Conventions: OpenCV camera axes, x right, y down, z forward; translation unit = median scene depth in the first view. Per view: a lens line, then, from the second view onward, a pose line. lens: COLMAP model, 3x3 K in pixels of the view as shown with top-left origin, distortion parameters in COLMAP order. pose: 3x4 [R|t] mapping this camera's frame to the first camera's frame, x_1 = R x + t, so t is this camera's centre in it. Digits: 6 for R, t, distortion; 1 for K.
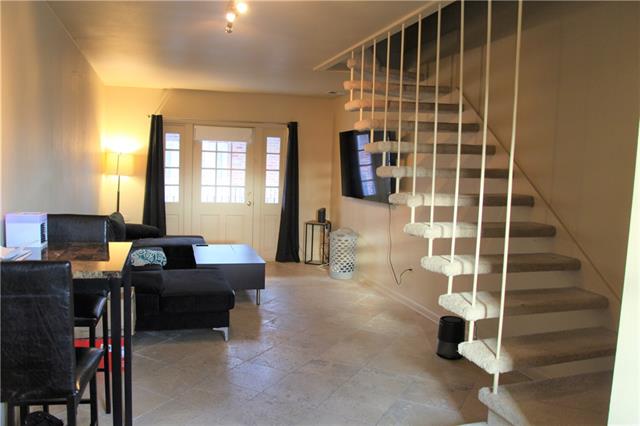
lens RADIAL K [[505.7, 0, 319.8], [0, 505.7, 214.6], [0, 0, 1]] dist [-0.128742, 0.005141]
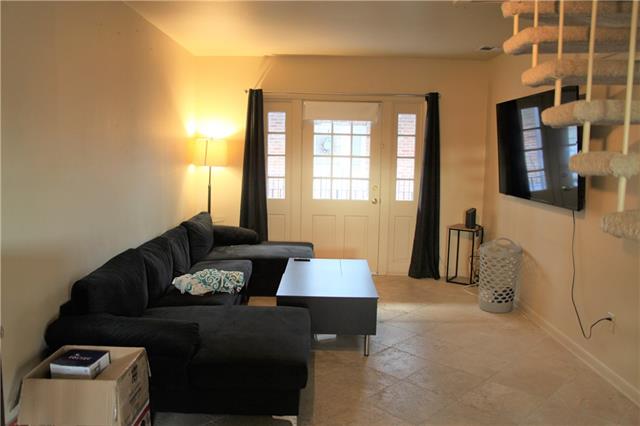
lens RADIAL K [[505.7, 0, 319.8], [0, 505.7, 214.6], [0, 0, 1]] dist [-0.128742, 0.005141]
pose [[0.954081, 0.019299, -0.298925, 0.012089], [-0.011053, 0.999511, 0.029250, -0.023638], [0.299344, -0.024603, 0.953828, 0.247074]]
